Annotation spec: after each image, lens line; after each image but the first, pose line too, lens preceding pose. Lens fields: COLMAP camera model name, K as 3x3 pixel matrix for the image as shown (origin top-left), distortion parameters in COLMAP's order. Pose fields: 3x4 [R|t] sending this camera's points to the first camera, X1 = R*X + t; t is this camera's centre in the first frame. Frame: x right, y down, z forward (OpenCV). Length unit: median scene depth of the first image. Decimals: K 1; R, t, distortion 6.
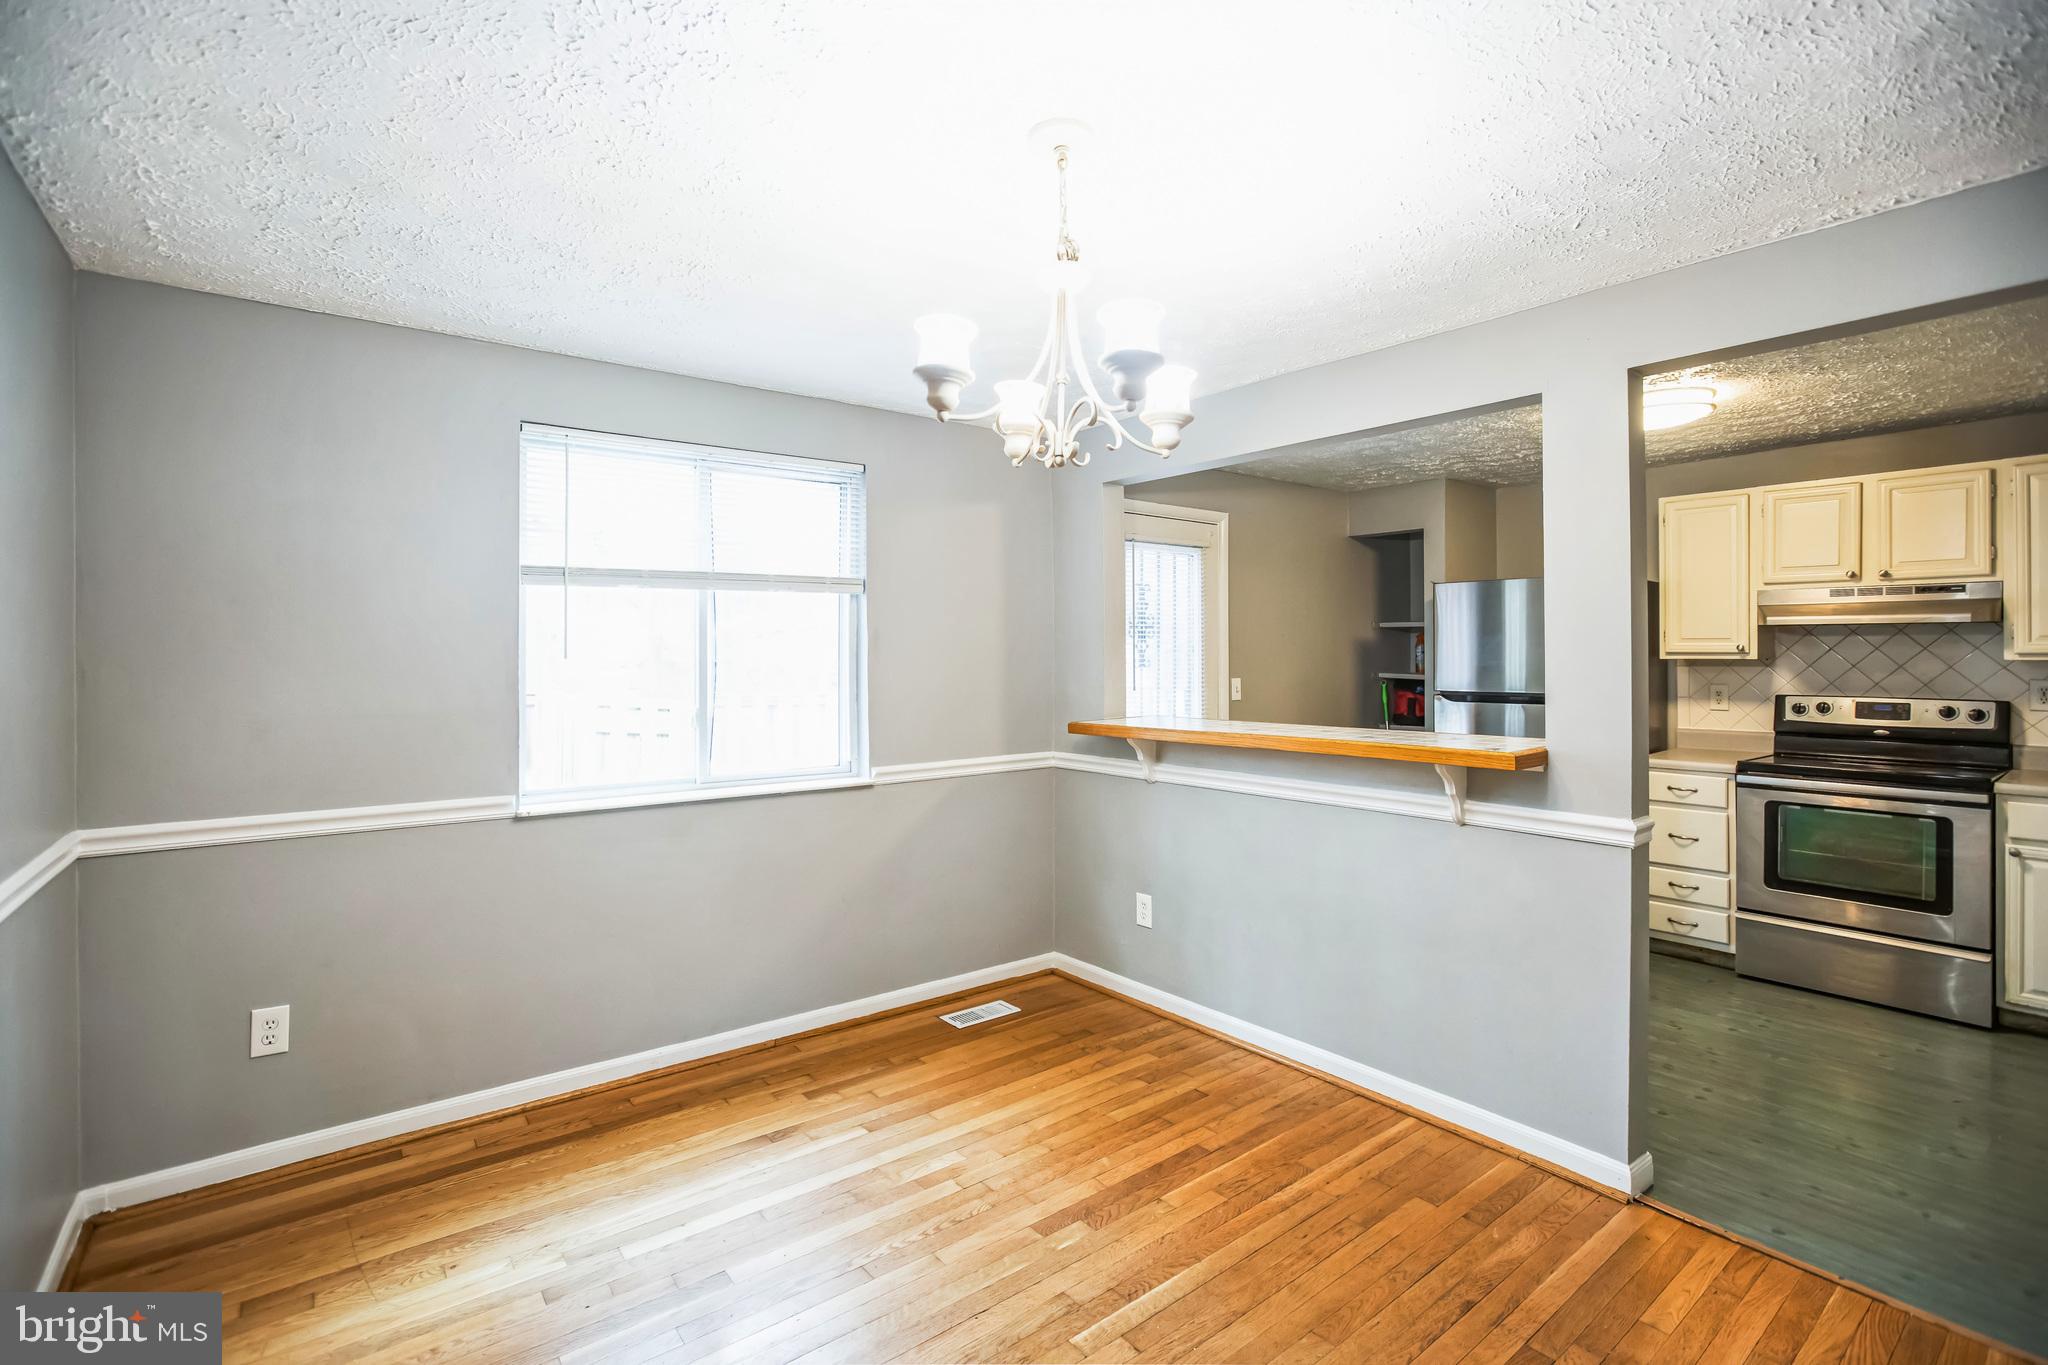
lens RADIAL K [[948.9, 0, 1029.3], [0, 948.9, 635.1], [0, 0, 1]] dist [-0.037459, 0.009781]
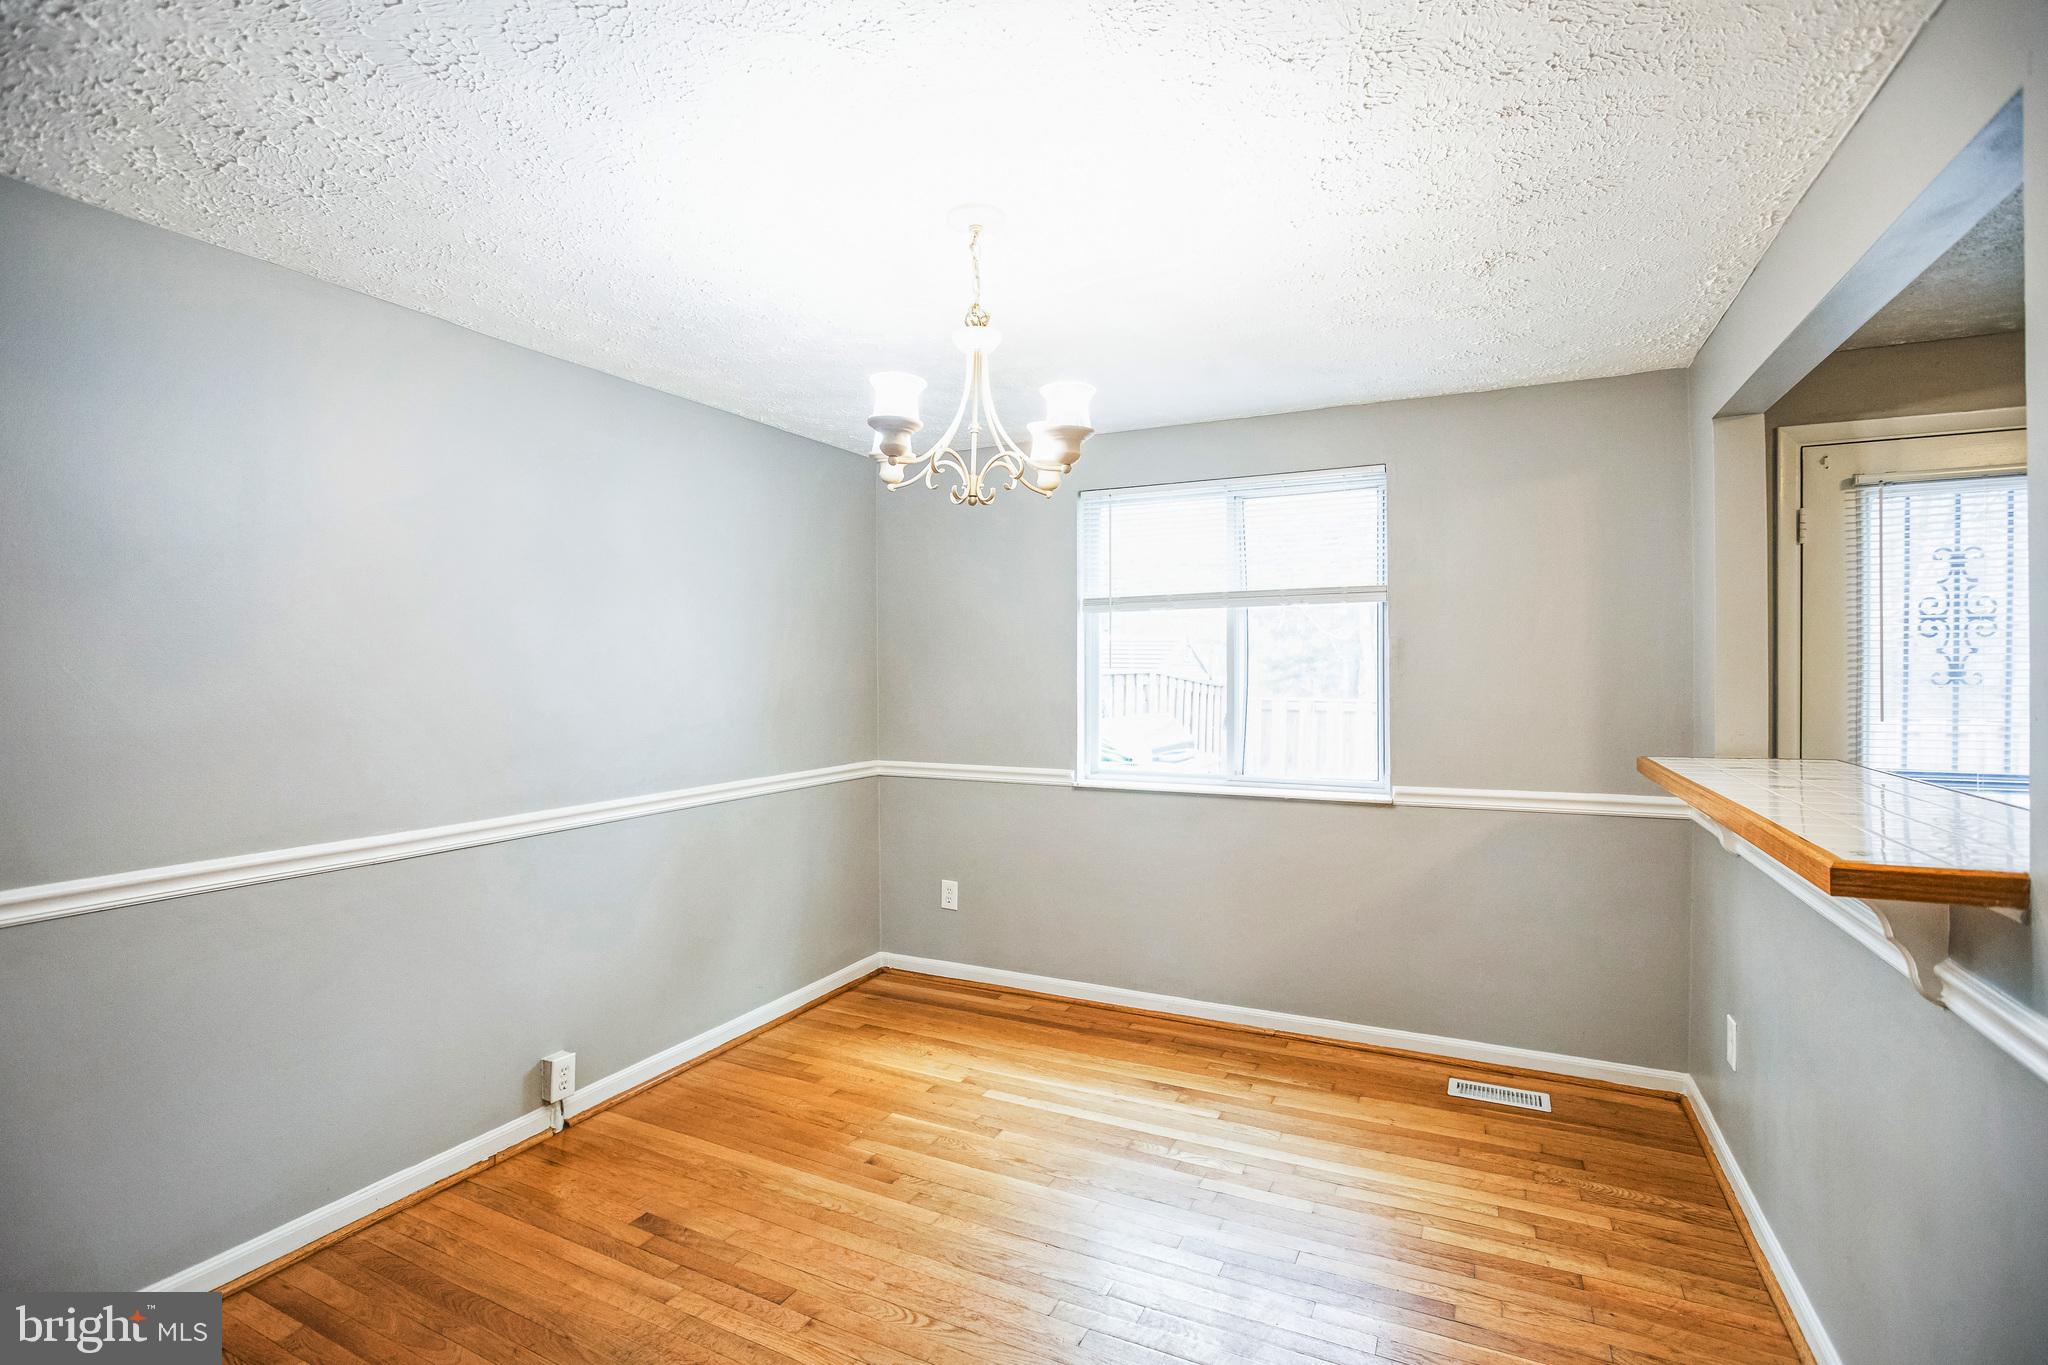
lens RADIAL K [[948.9, 0, 988.1], [0, 948.9, 667.1], [0, 0, 1]] dist [-0.037459, 0.009781]
pose [[0.413983, -0.001484, -0.910284, 0.604511], [0.023143, 0.999693, 0.008895, 0.006107], [0.909991, -0.024749, 0.413890, 0.300952]]
